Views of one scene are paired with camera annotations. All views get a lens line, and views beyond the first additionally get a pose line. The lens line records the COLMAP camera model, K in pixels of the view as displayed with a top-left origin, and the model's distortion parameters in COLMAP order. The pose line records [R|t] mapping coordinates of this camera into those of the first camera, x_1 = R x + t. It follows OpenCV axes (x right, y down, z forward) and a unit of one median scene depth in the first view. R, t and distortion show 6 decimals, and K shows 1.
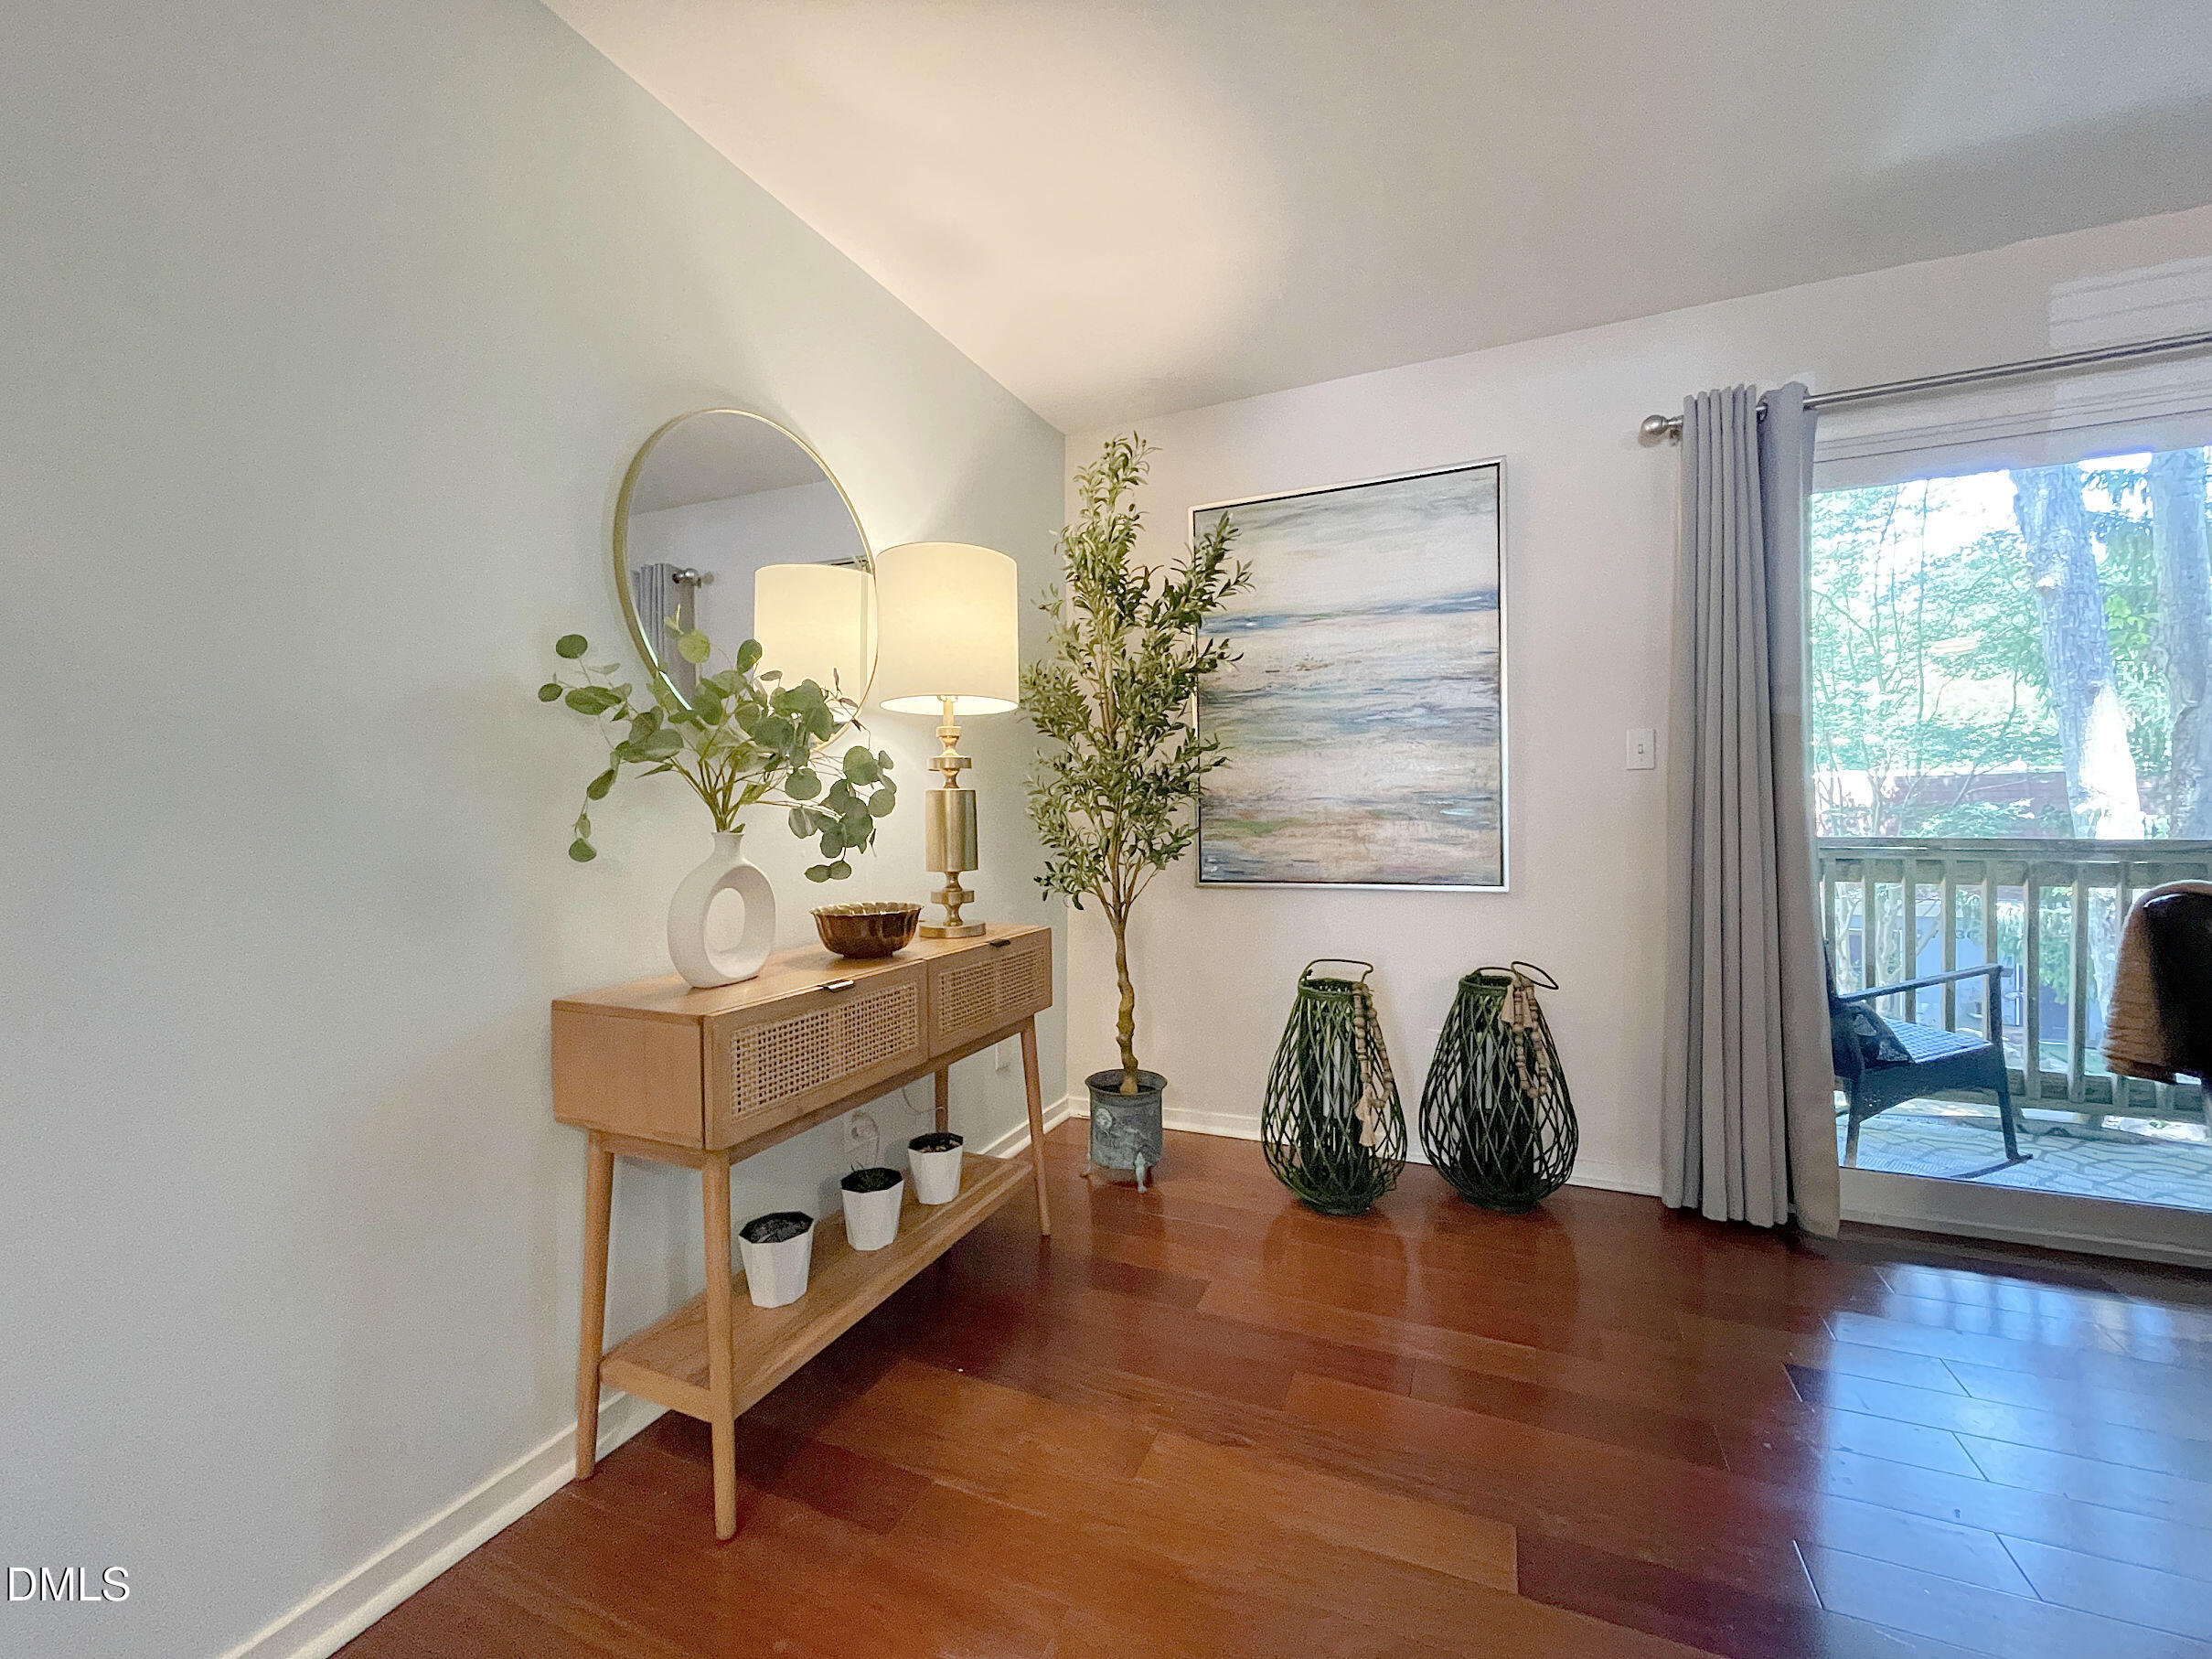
lens RADIAL K [[903.6, 0, 1105.9], [0, 903.6, 823.5], [0, 0, 1]] dist [0.000290, -0.000120]
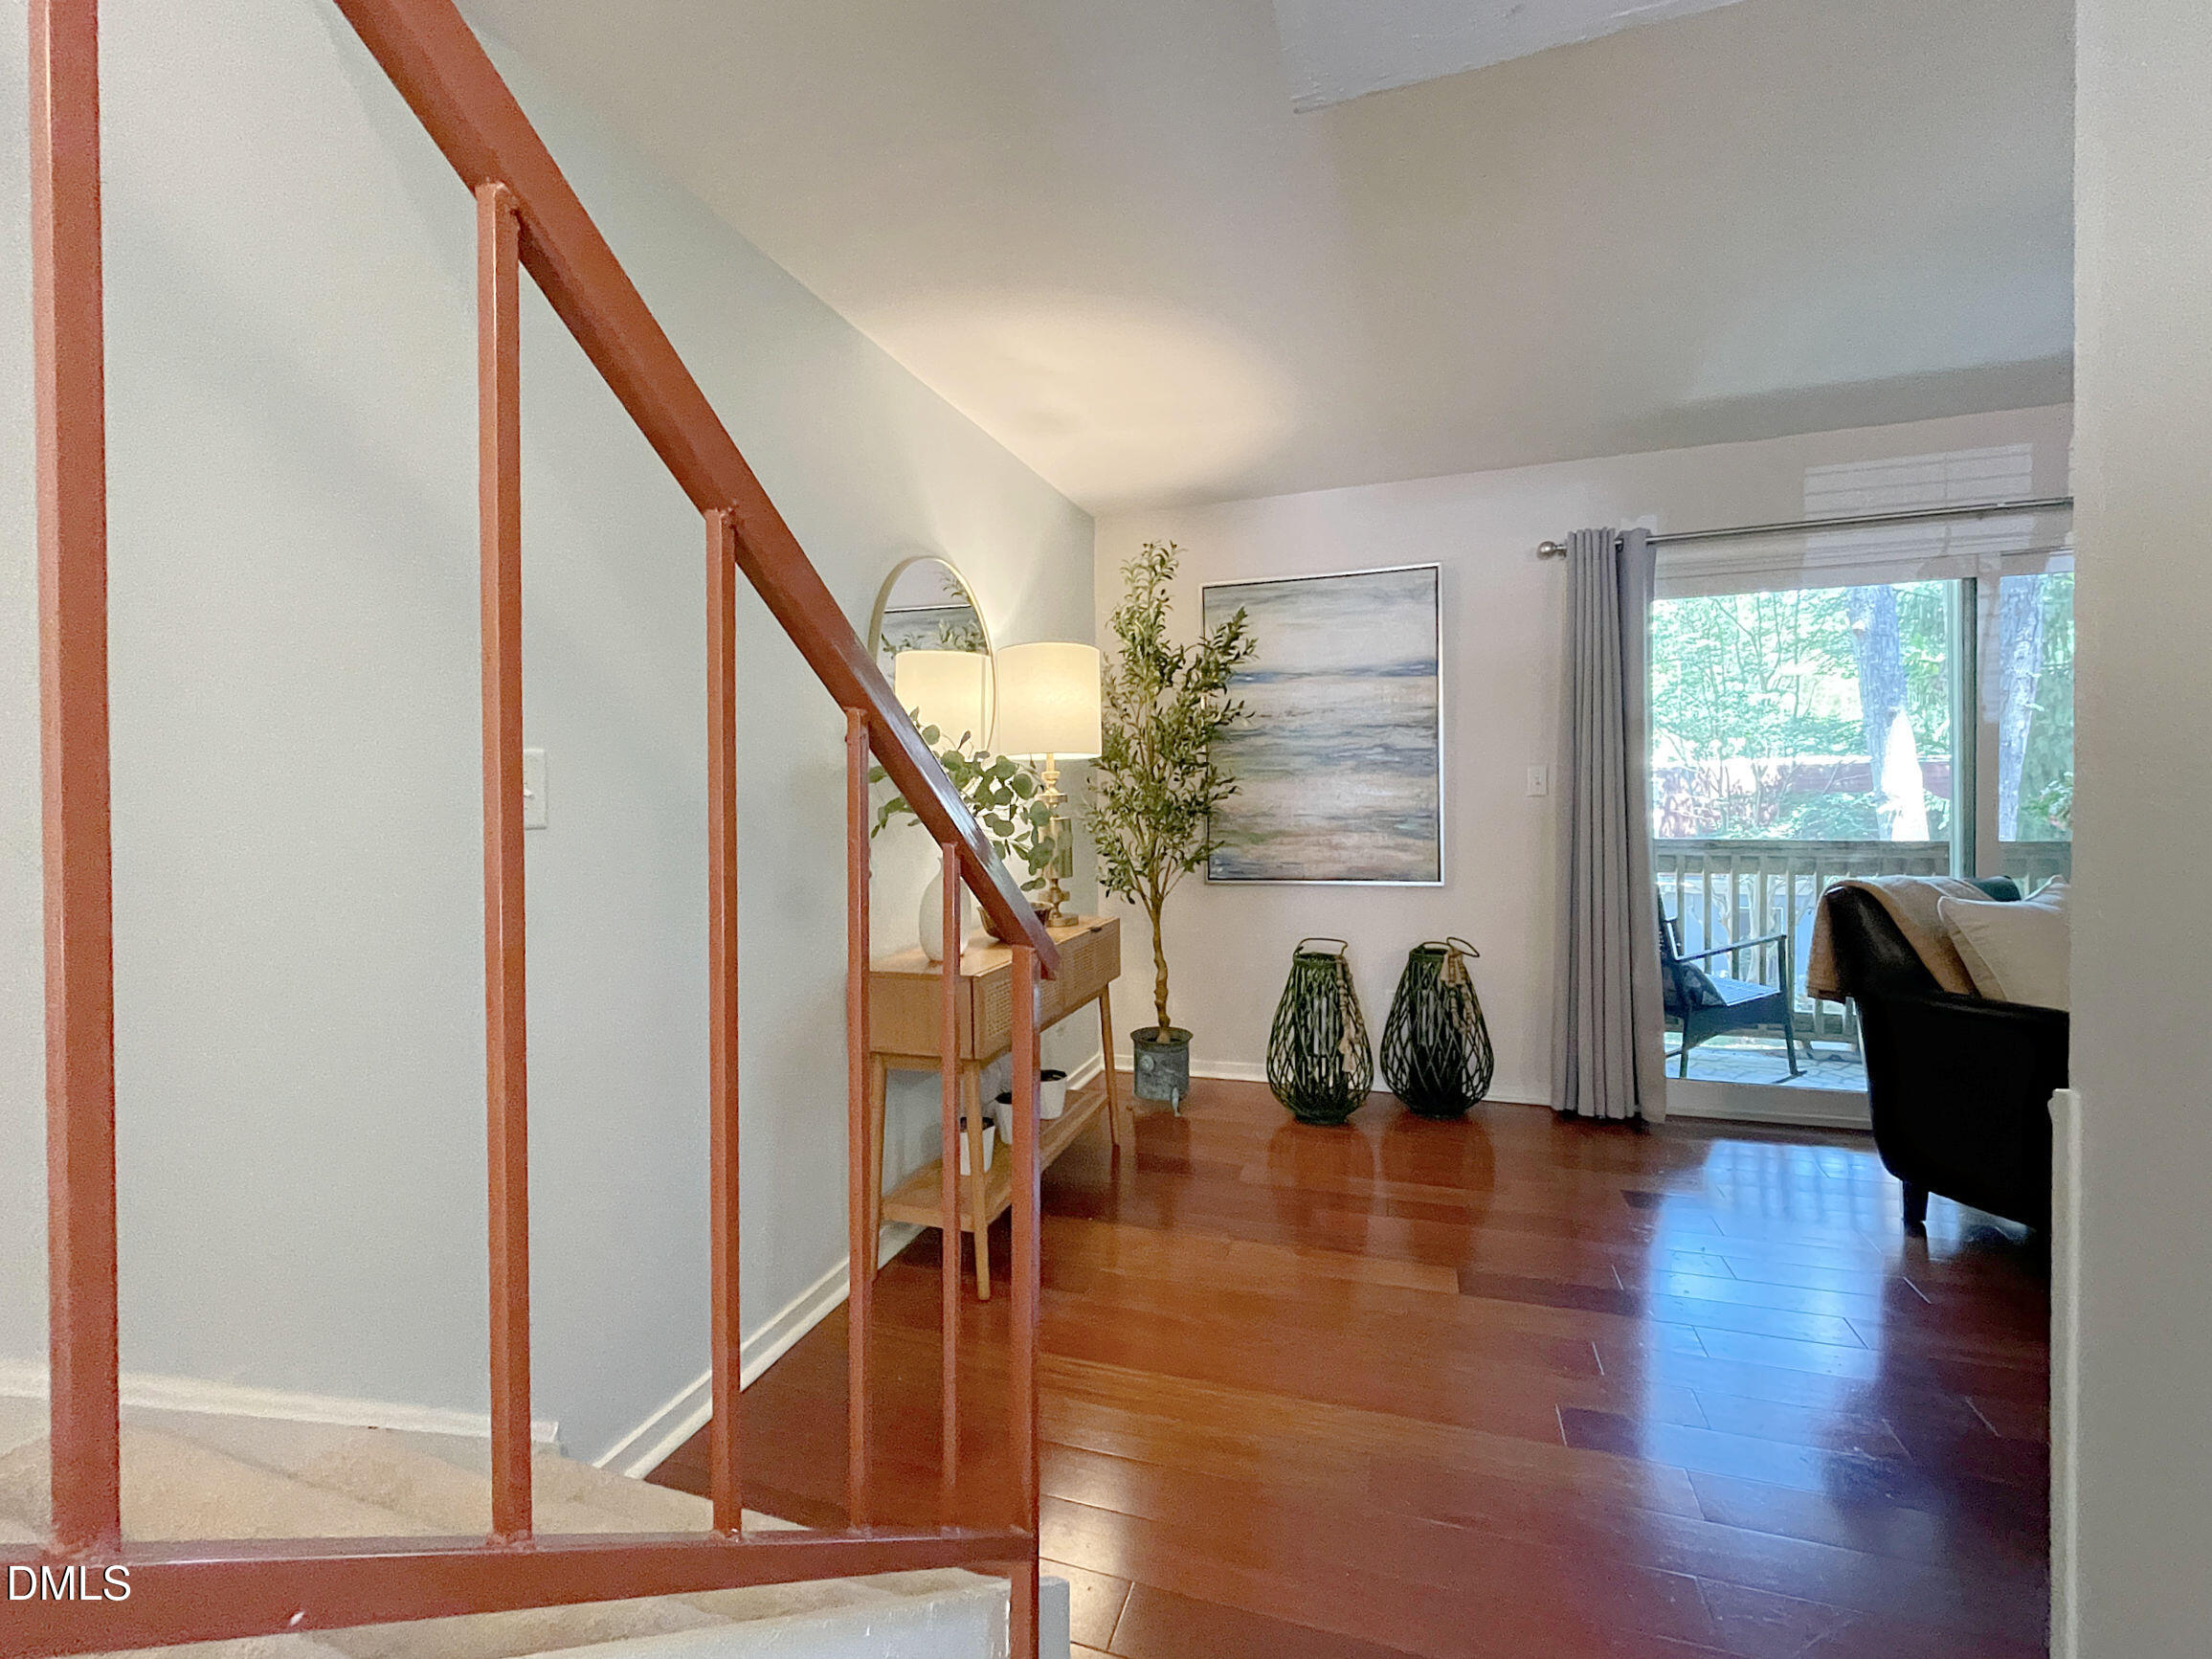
lens RADIAL K [[950.4, 0, 1103.5], [0, 950.4, 820.3], [0, 0, 1]] dist [0.001394, -0.000138]
pose [[0.995816, -0.005942, 0.091186, -0.193657], [0.004637, 0.999884, 0.014513, -0.046565], [-0.091261, -0.014029, 0.995728, -0.372467]]
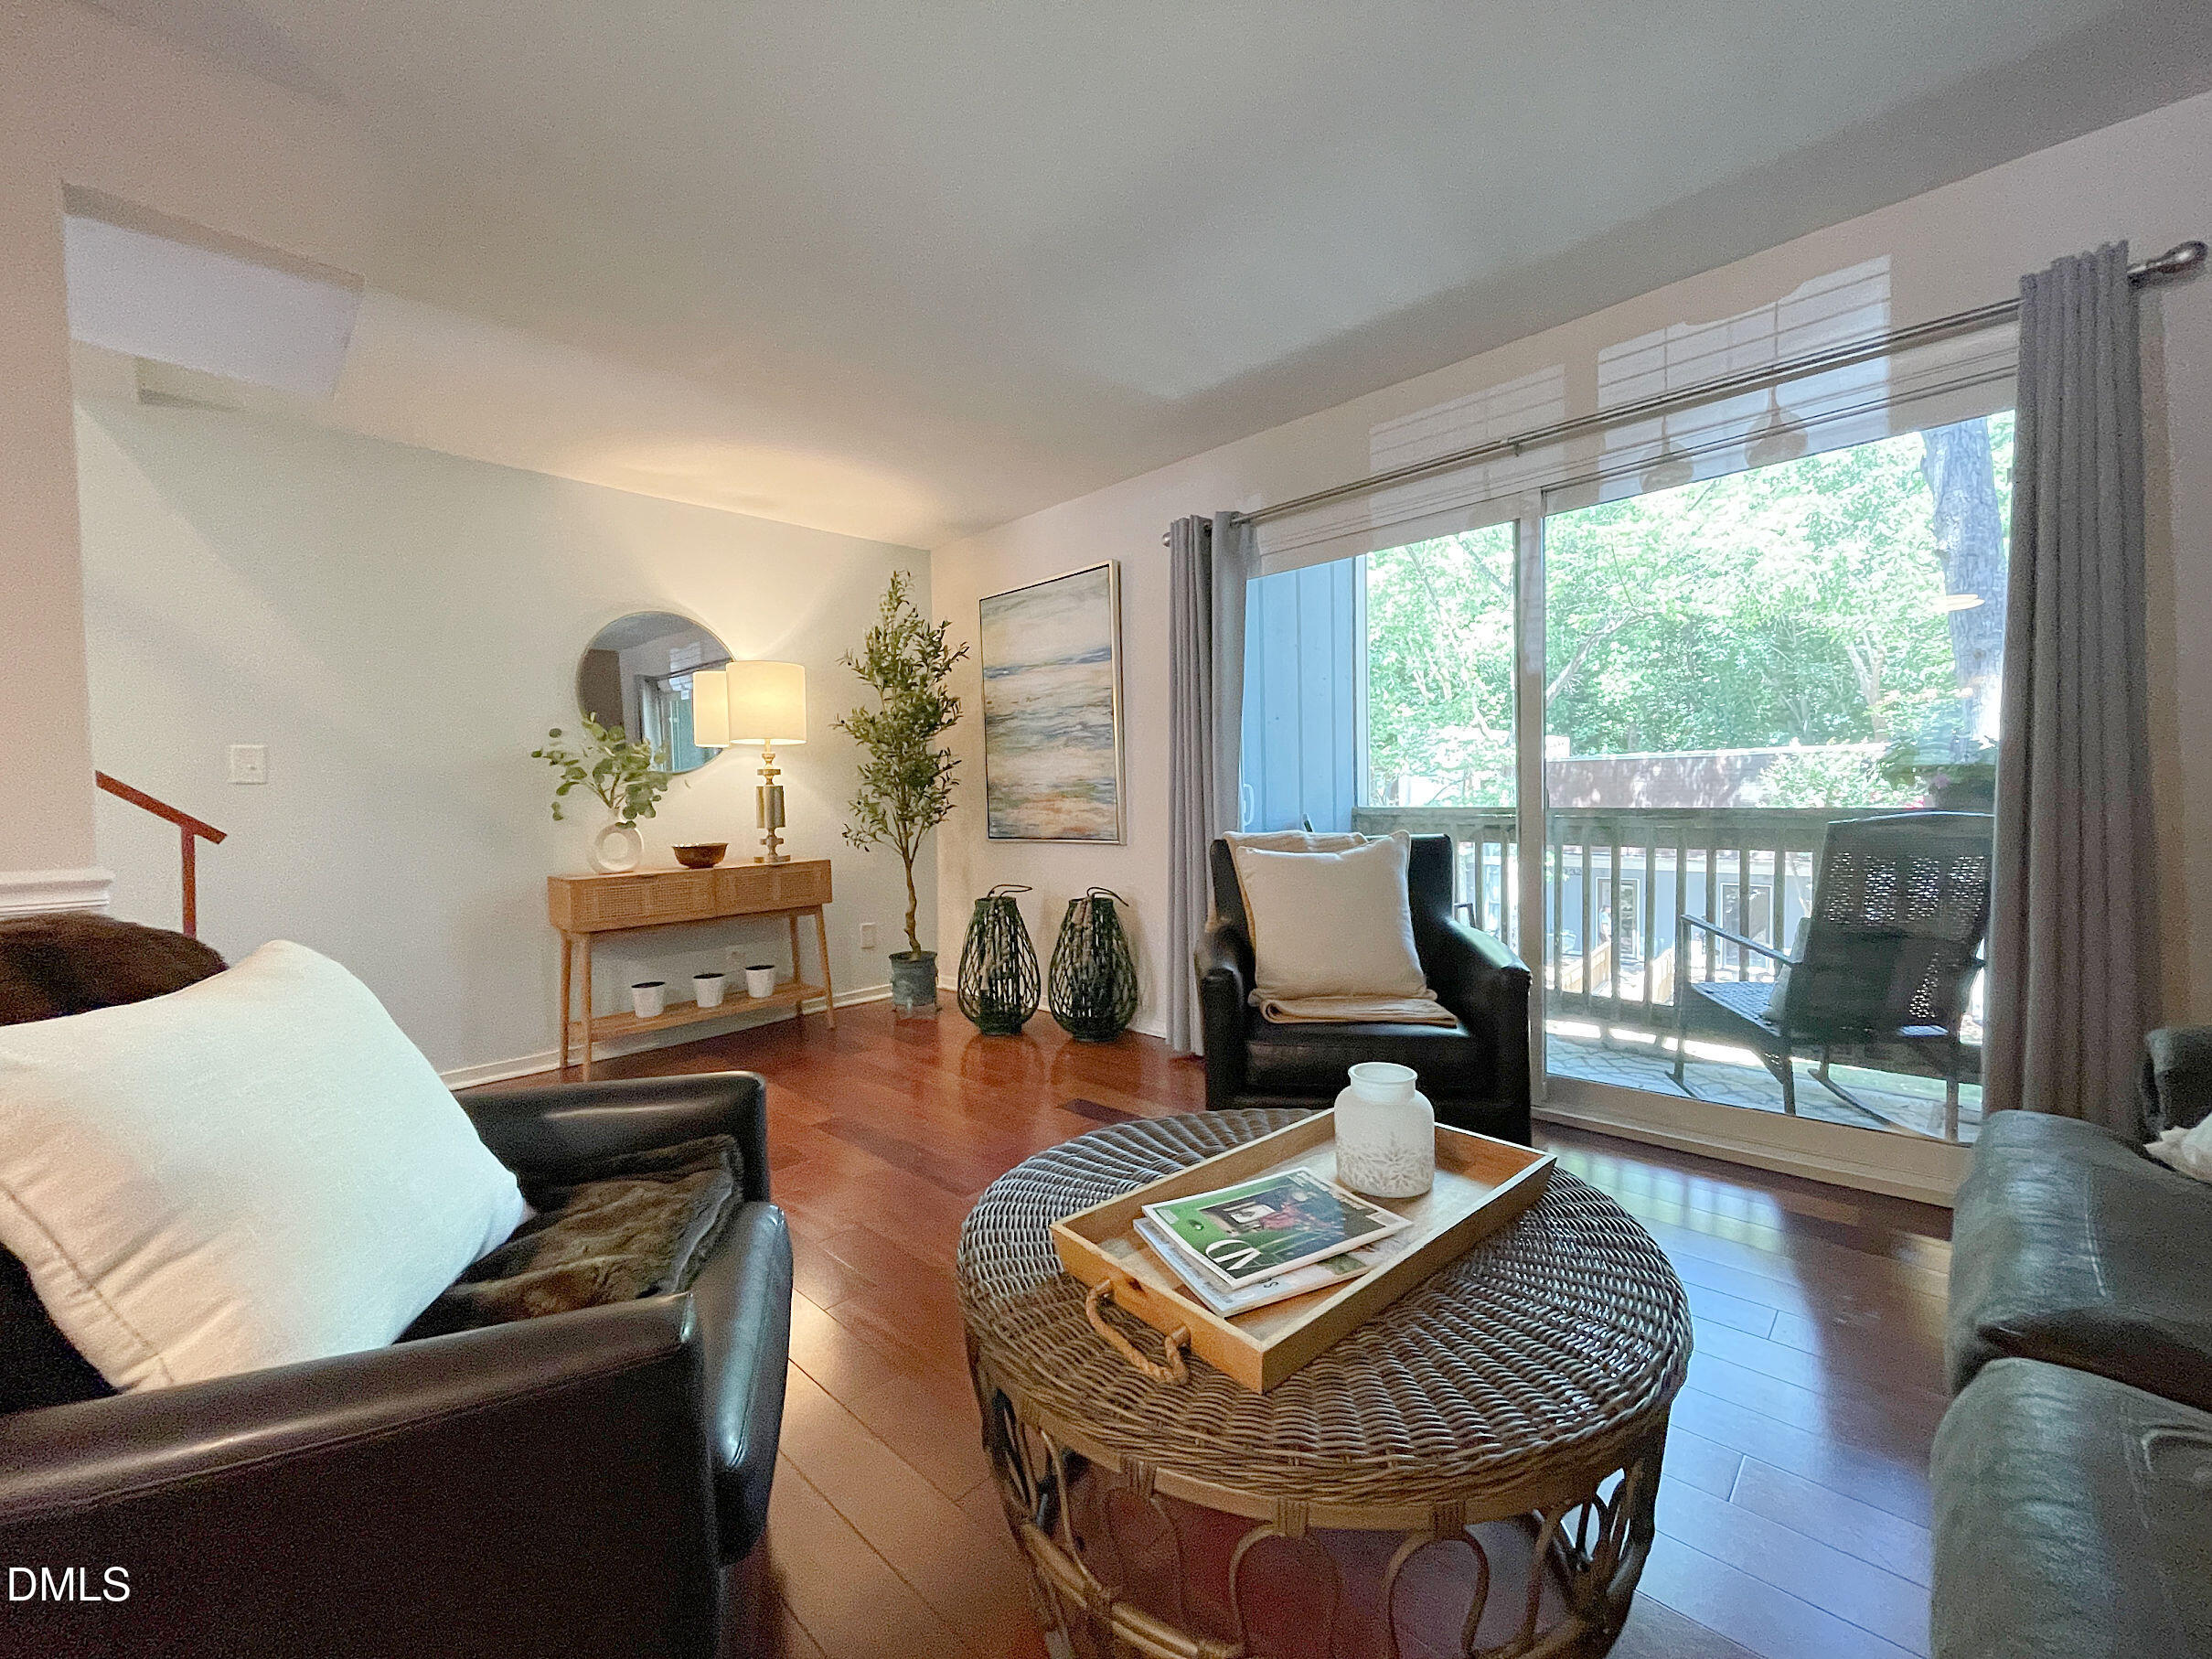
lens RADIAL K [[903.6, 0, 1105.9], [0, 903.6, 823.5], [0, 0, 1]] dist [0.000290, -0.000120]
pose [[0.933887, 0.001427, -0.357565, 1.008362], [0.009624, 0.999530, 0.029123, -0.004914], [0.357438, -0.030639, 0.933434, -0.456106]]
